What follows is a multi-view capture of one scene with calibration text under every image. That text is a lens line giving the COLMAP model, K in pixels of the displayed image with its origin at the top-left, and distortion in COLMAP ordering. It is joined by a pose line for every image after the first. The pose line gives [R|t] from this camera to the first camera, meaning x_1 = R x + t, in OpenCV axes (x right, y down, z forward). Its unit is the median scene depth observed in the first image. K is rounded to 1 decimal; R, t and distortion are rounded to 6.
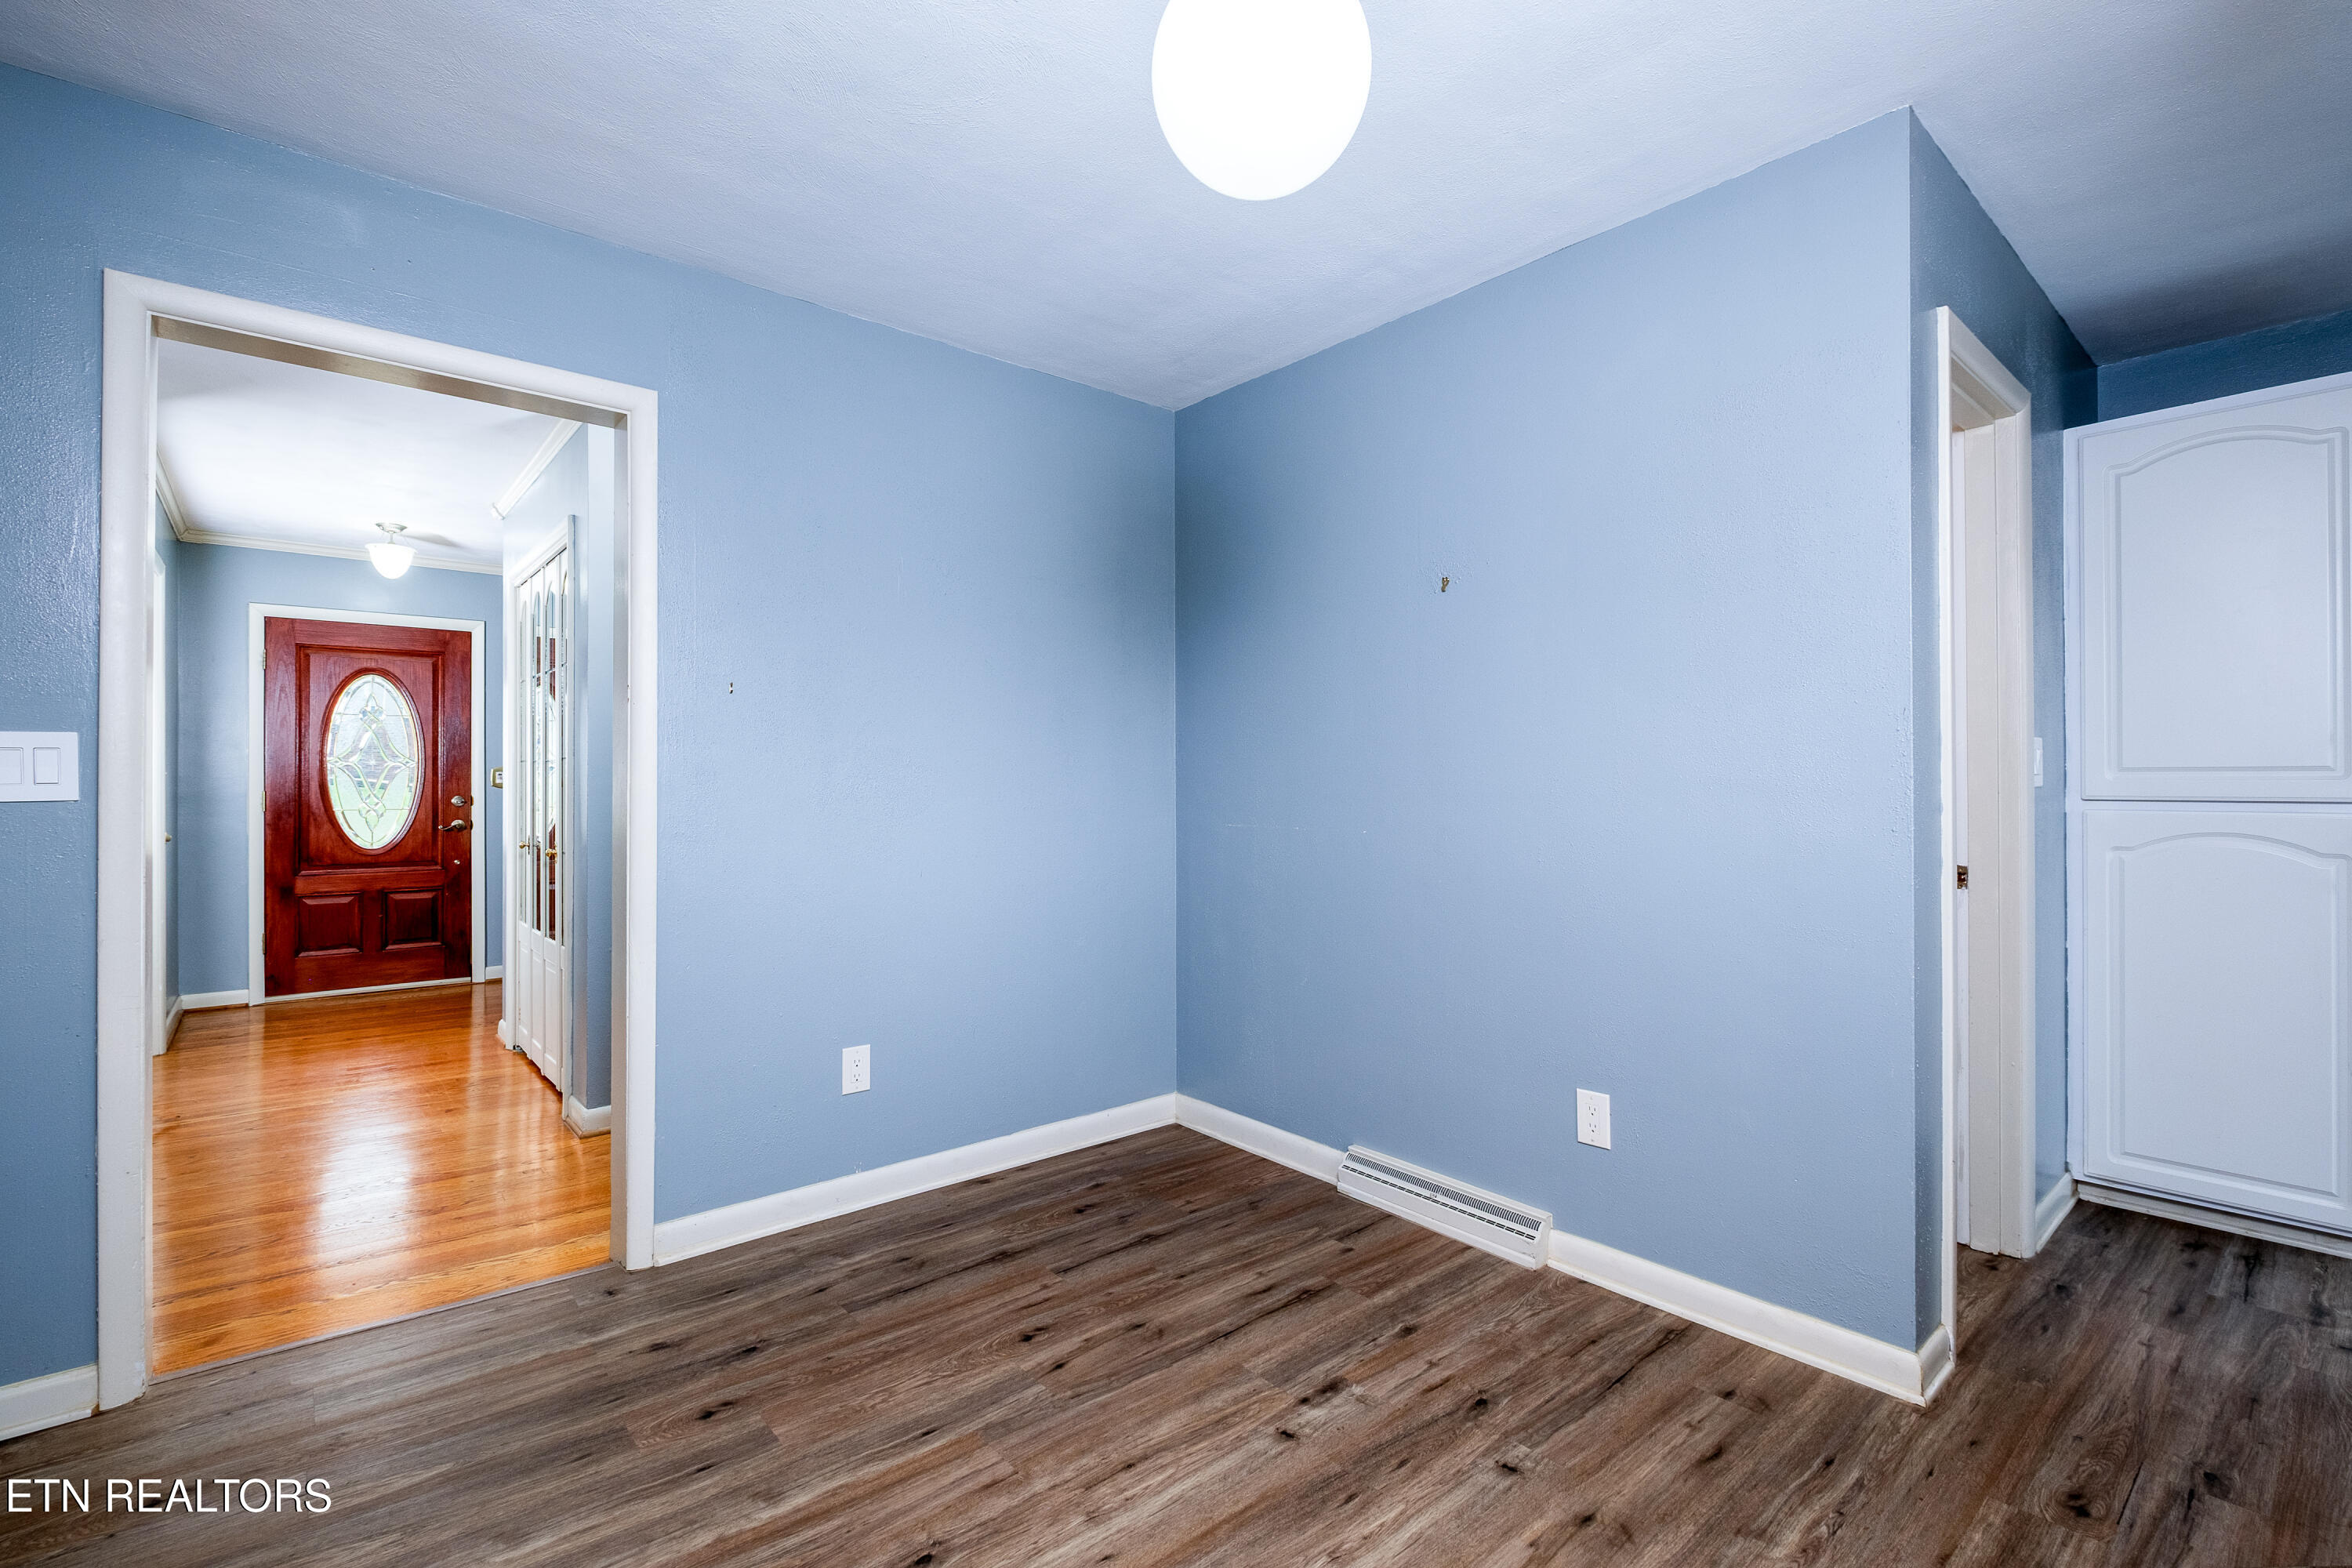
lens RADIAL K [[1038.4, 0, 1169.3], [0, 1038.4, 771.8], [0, 0, 1]] dist [-0.010661, -0.000605]
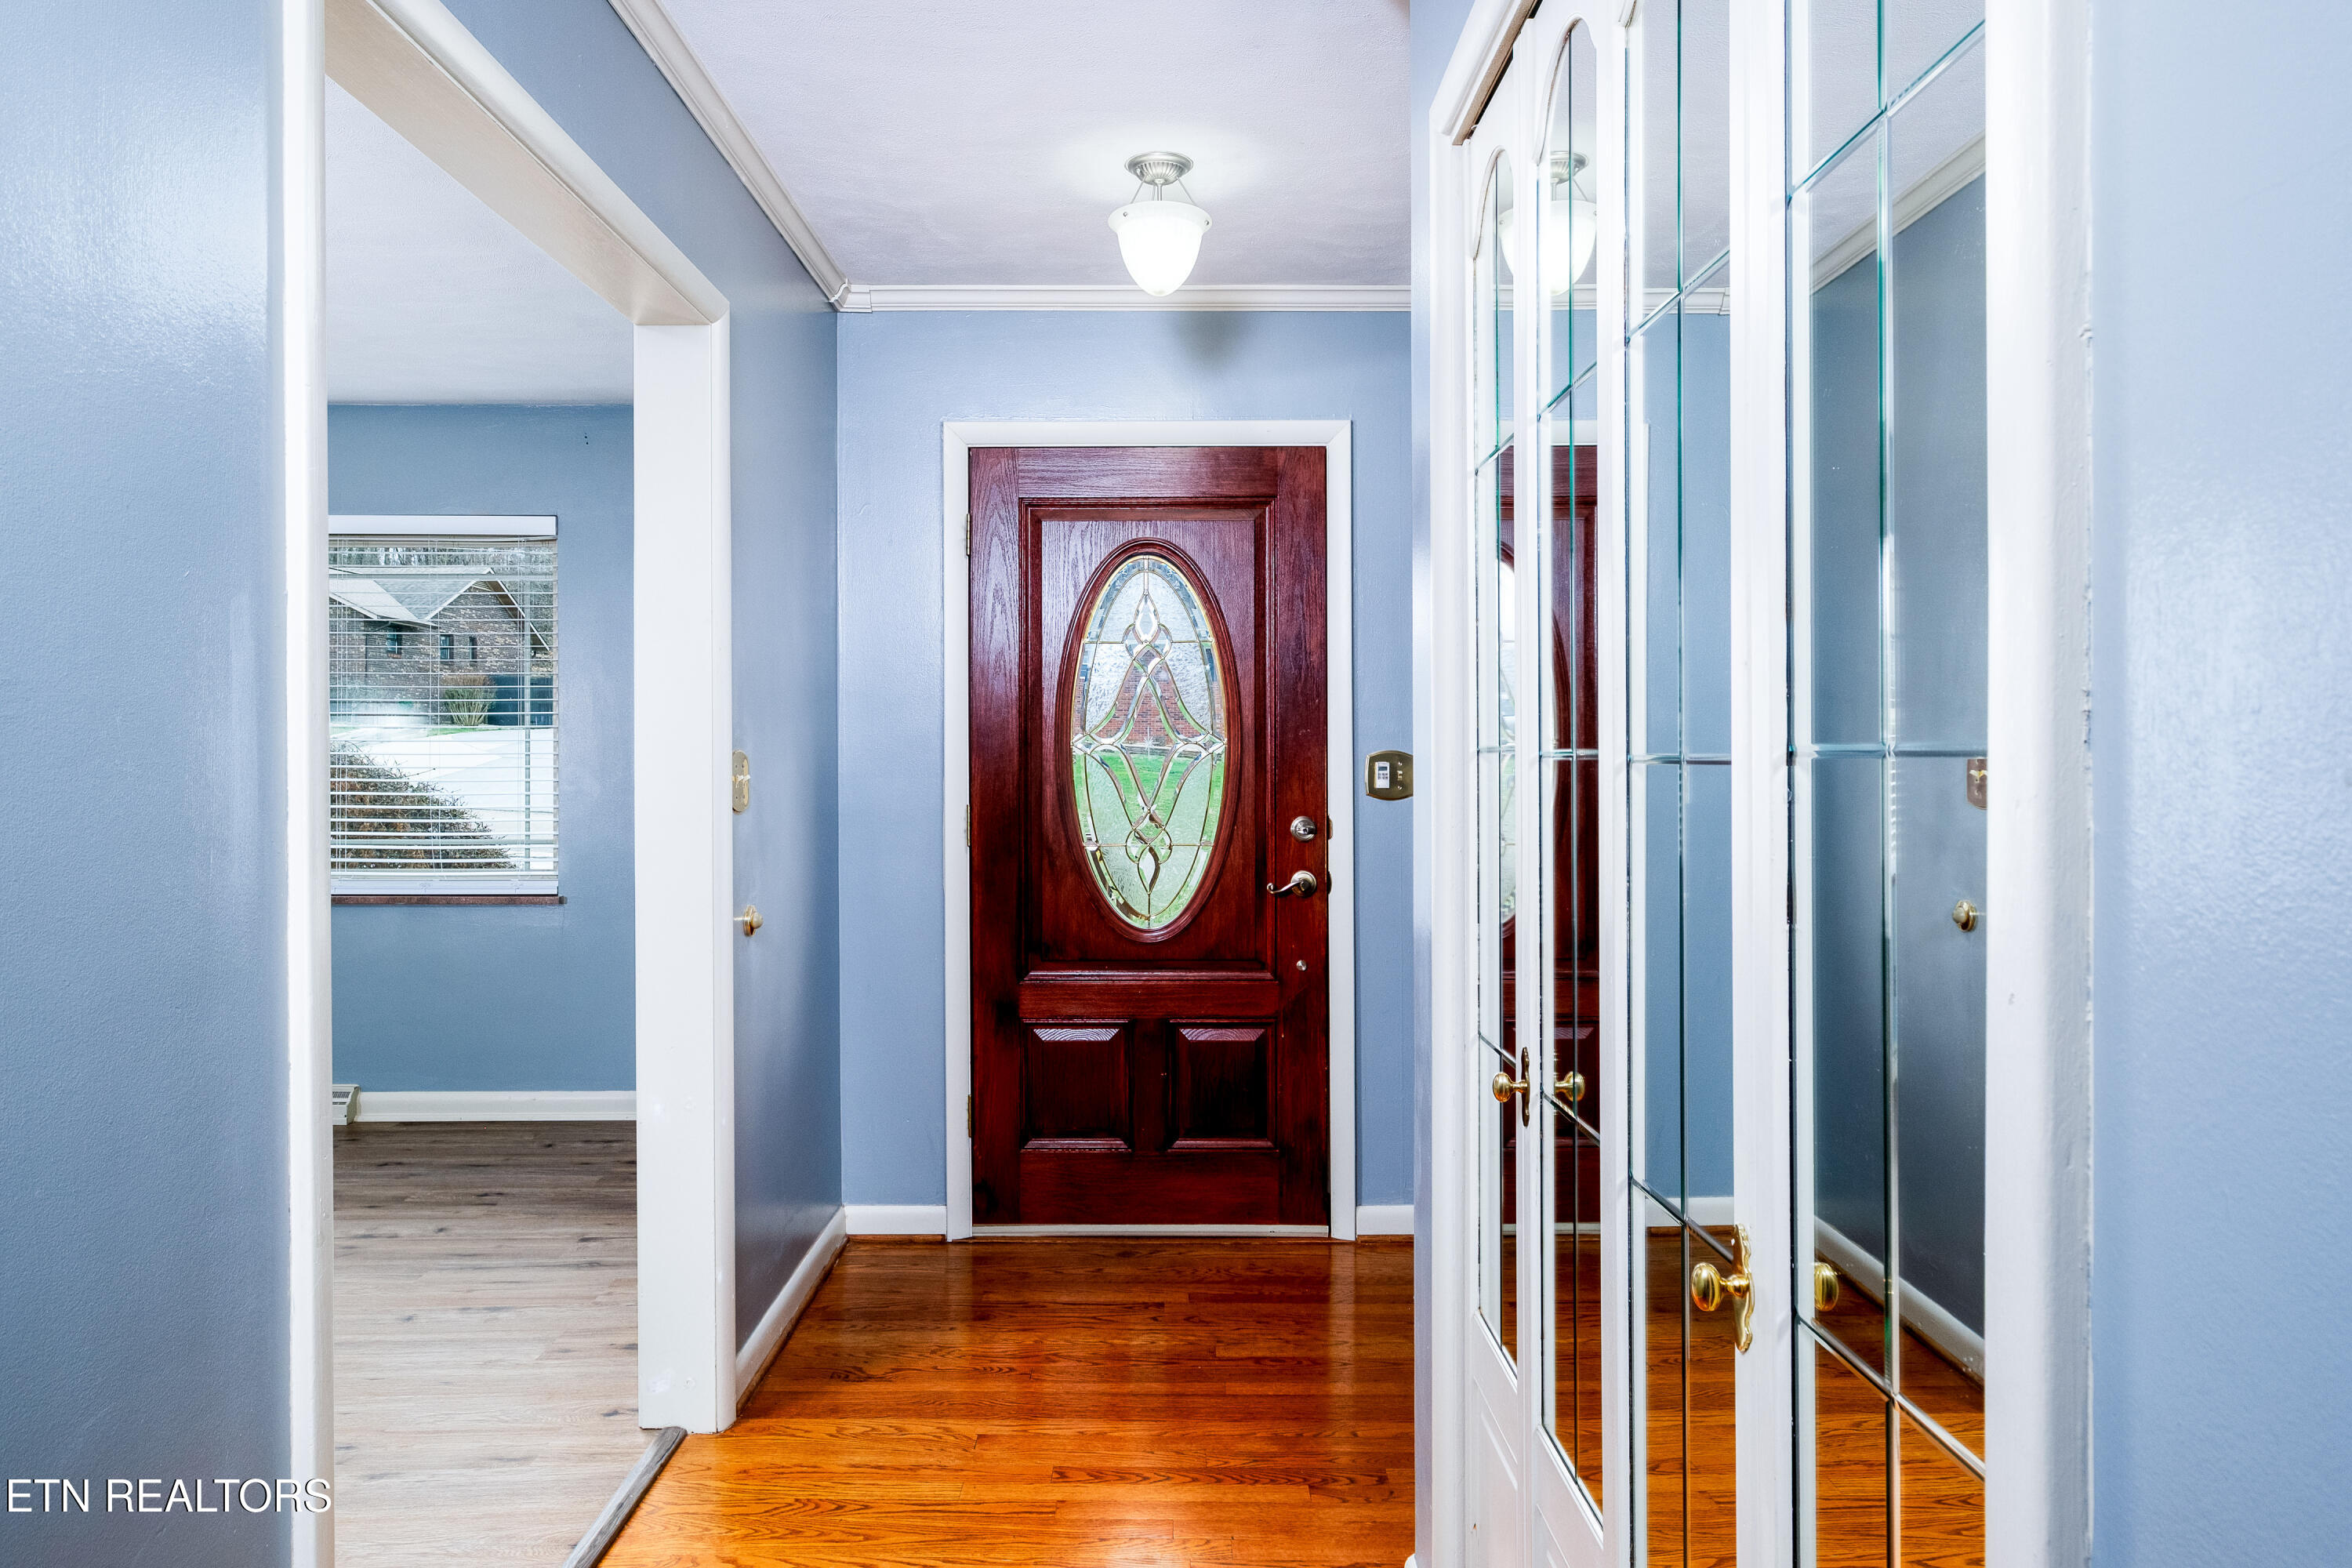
lens RADIAL K [[1424.2, 0, 1176.1], [0, 1424.2, 777.4], [0, 0, 1]] dist [-0.005560, -0.000196]
pose [[0.764597, -0.000029, -0.644509, -0.351141], [0.005427, 0.999965, 0.006394, 0.002143], [0.644486, -0.008386, 0.764570, 0.520013]]
